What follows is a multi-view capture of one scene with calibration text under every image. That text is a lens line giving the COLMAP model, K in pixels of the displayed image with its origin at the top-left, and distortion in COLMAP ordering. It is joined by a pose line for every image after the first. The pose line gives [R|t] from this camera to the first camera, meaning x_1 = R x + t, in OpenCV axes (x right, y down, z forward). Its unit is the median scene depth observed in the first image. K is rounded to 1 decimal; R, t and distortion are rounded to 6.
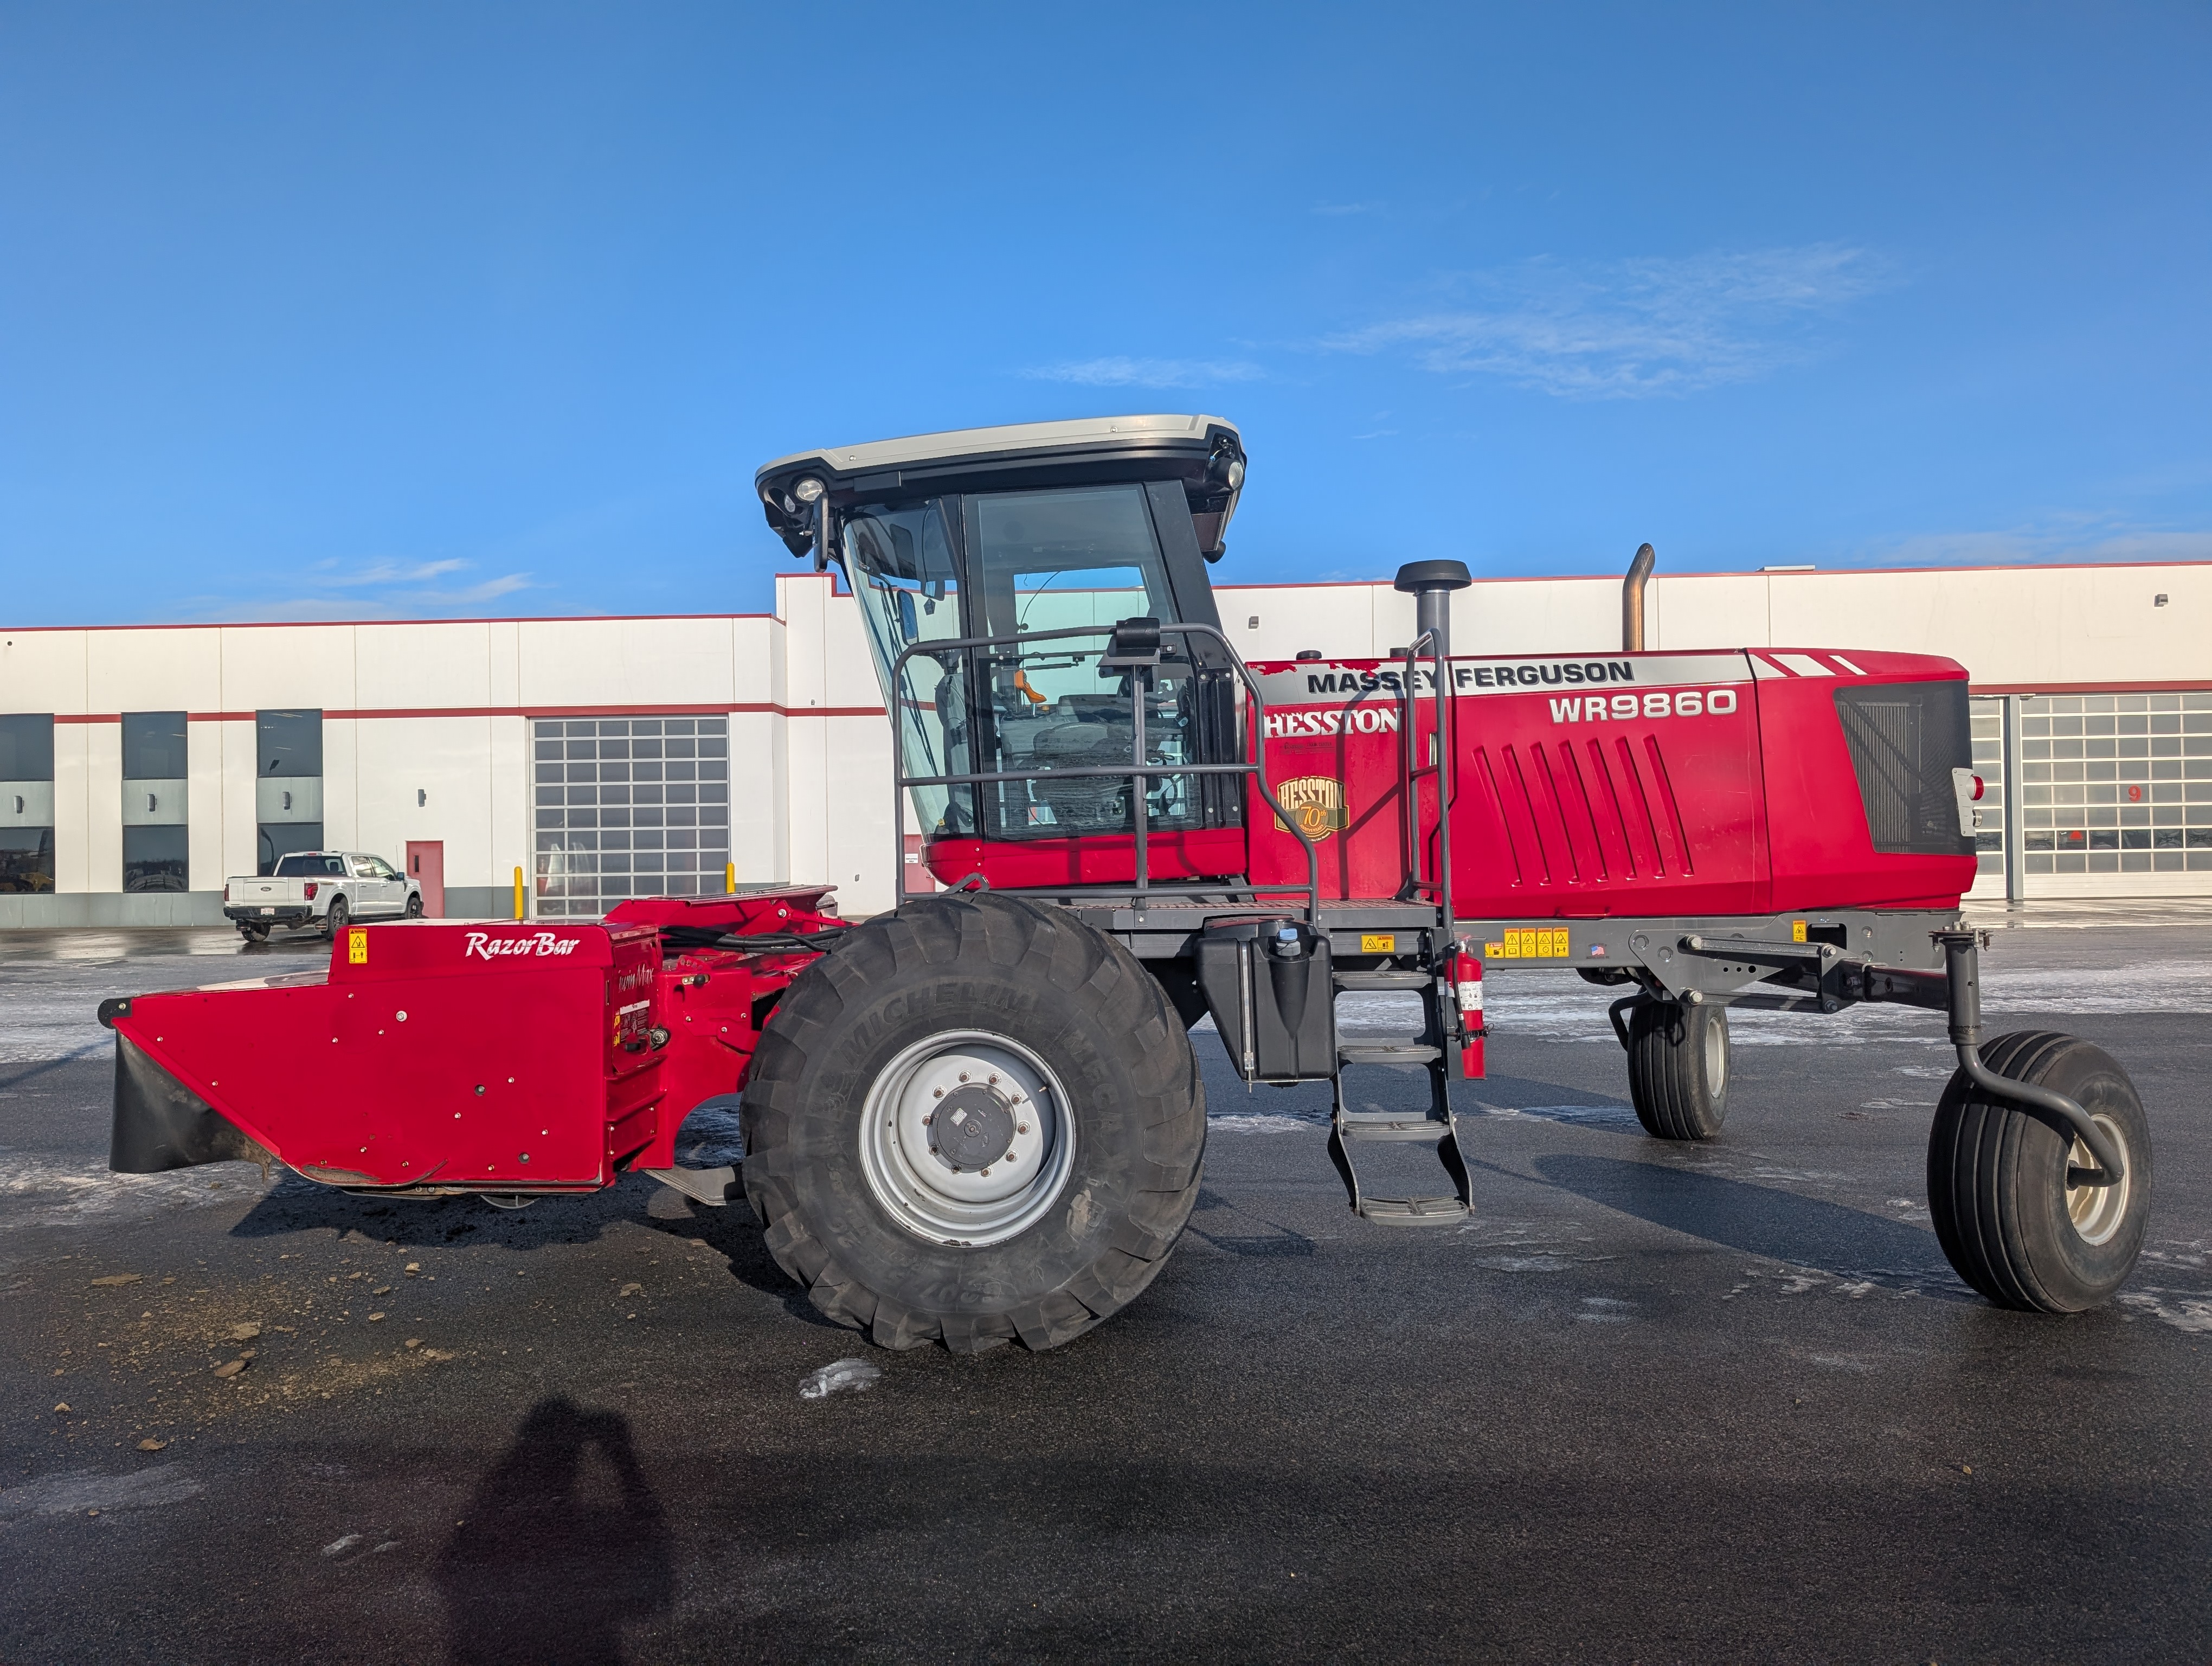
lens RADIAL K [[1618.2, 0, 1091.8], [0, 1618.2, 838.7], [0, 0, 1]] dist [0.010501, 0.002123]
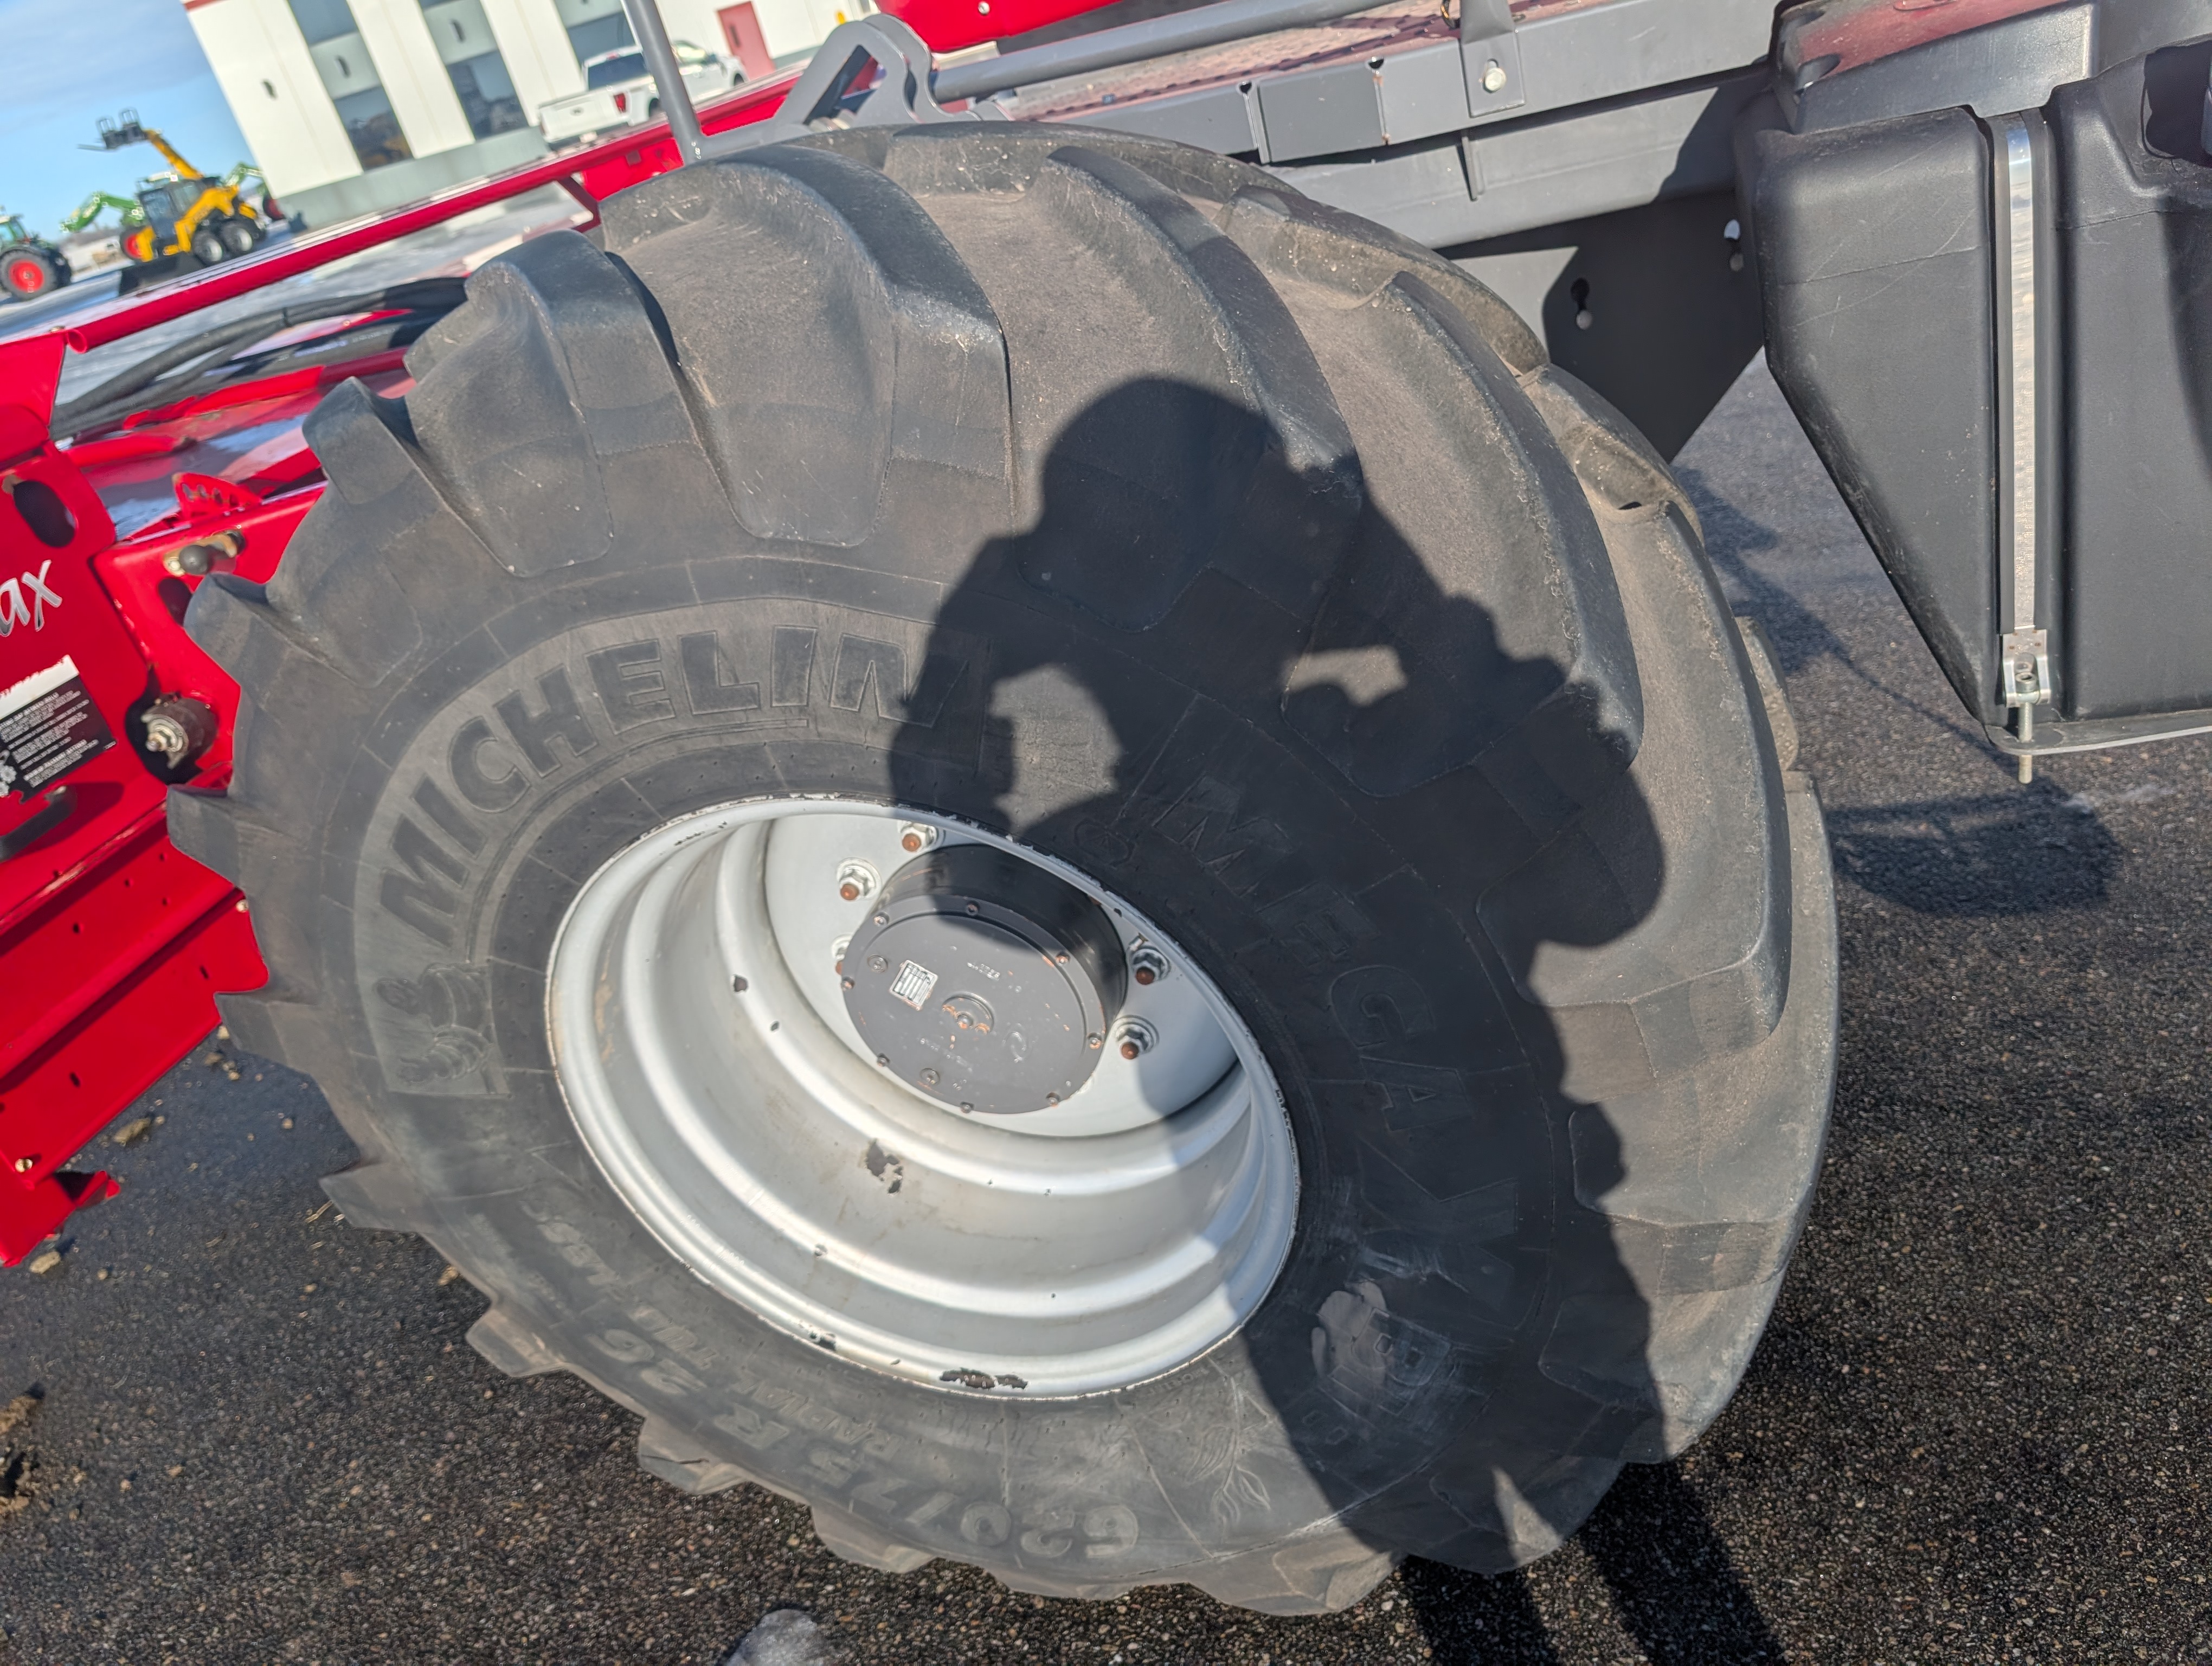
lens RADIAL K [[1622.5, 0, 1118.2], [0, 1622.5, 828.3], [0, 0, 1]] dist [0.002757, -0.001310]
pose [[0.947491, -0.084564, -0.308399, 0.006524], [0.232352, 0.844662, 0.482244, 0.002323], [0.219712, -0.528578, 0.819958, 0.114005]]
